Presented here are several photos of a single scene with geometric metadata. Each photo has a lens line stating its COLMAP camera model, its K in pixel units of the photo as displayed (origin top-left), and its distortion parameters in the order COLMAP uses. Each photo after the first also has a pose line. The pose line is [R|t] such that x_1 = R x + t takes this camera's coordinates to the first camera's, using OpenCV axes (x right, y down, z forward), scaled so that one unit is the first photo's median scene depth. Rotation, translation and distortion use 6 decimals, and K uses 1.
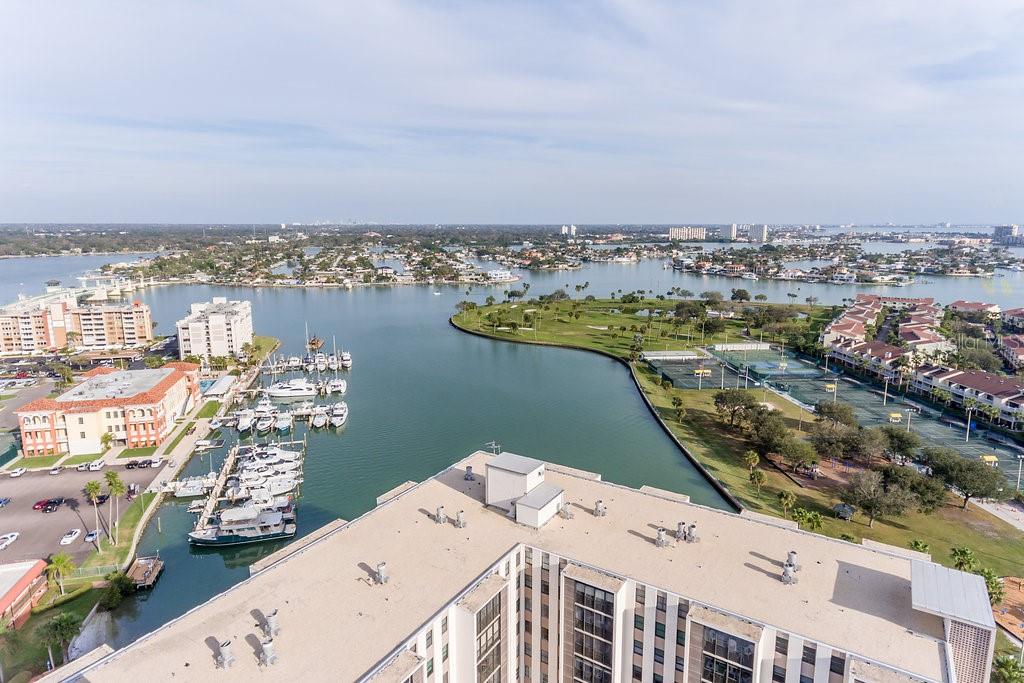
lens RADIAL K [[605.3, 0, 515.3], [0, 605.3, 335.3], [0, 0, 1]] dist [0.030057, 0.000123]
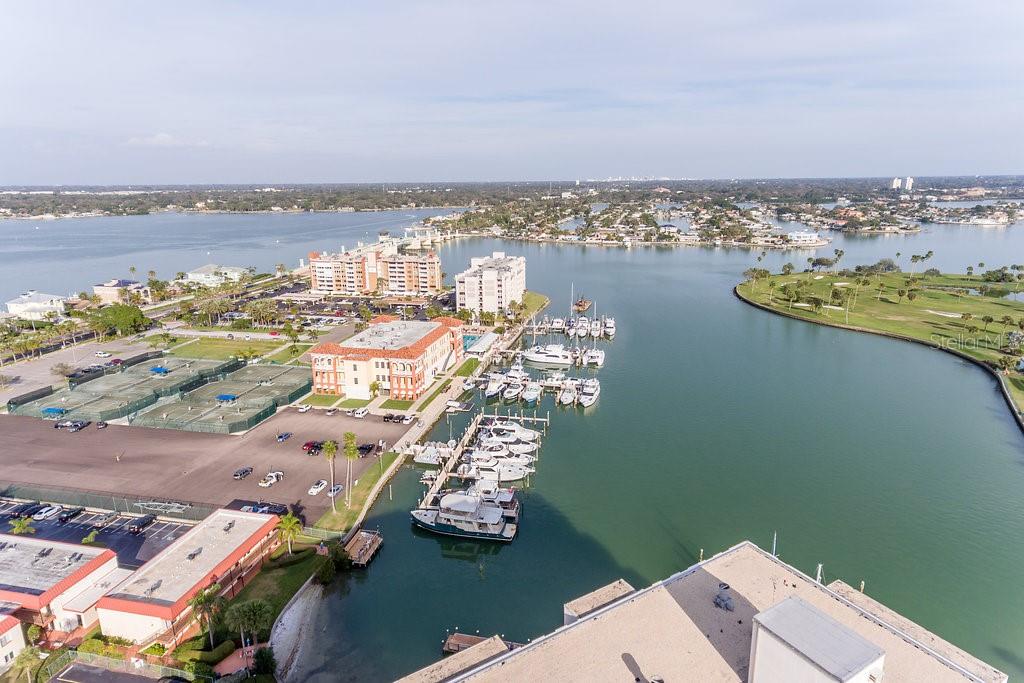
lens RADIAL K [[605.3, 0, 515.4], [0, 605.3, 336.2], [0, 0, 1]] dist [0.030057, 0.000123]
pose [[0.895797, 0.104897, -0.431908, -0.006905], [-0.074162, 0.993404, 0.087452, -0.013831], [0.438233, -0.046307, 0.897668, 0.097603]]
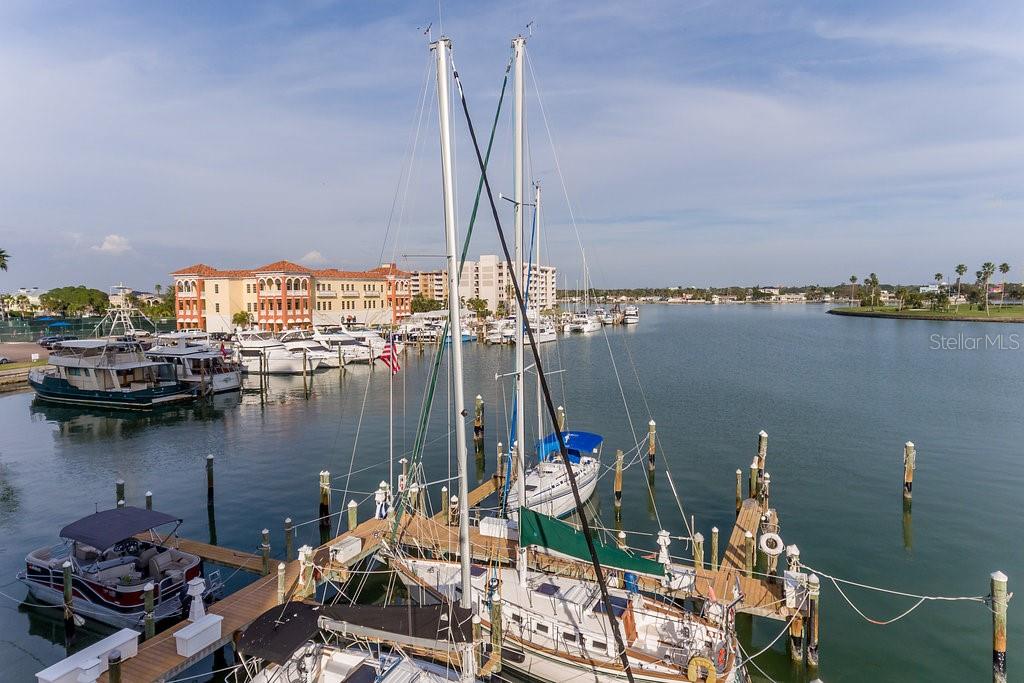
lens RADIAL K [[605.3, 0, 510.6], [0, 605.3, 340.8], [0, 0, 1]] dist [0.030057, 0.000123]
pose [[0.789635, 0.040370, -0.612247, 0.036896], [-0.103334, 0.992330, -0.067842, 0.115294], [0.604813, 0.116837, 0.787751, 0.326541]]
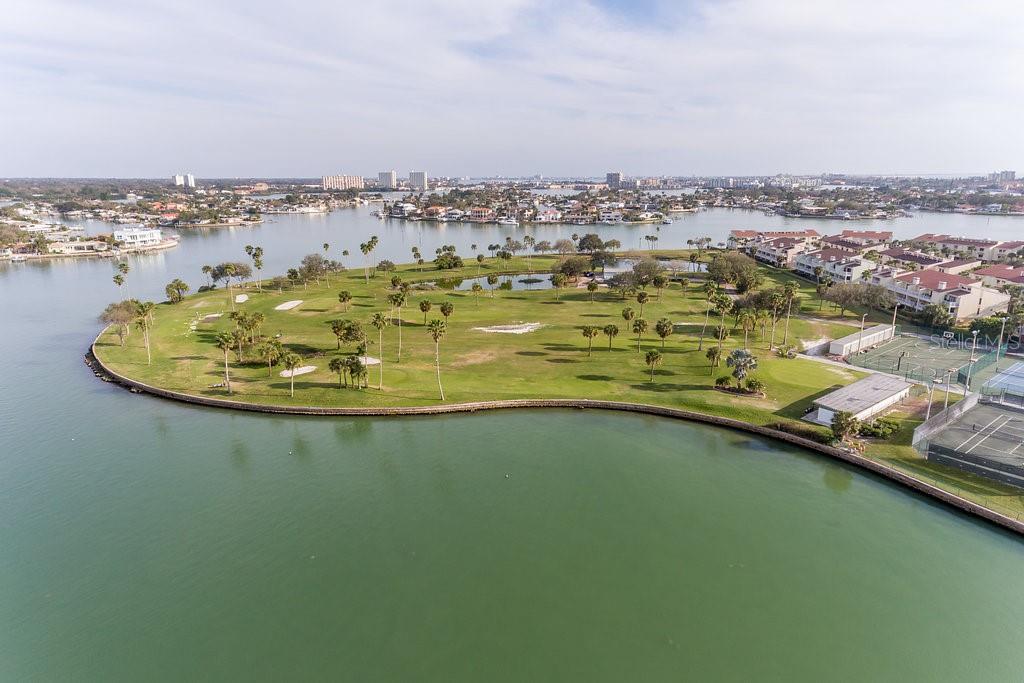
lens RADIAL K [[605.3, 0, 512.0], [0, 605.3, 341.6], [0, 0, 1]] dist [0.030057, 0.000123]
pose [[0.831307, -0.152956, 0.534353, -0.113839], [0.110181, 0.987660, 0.111302, -0.059935], [-0.544783, -0.033650, 0.837902, 0.679829]]
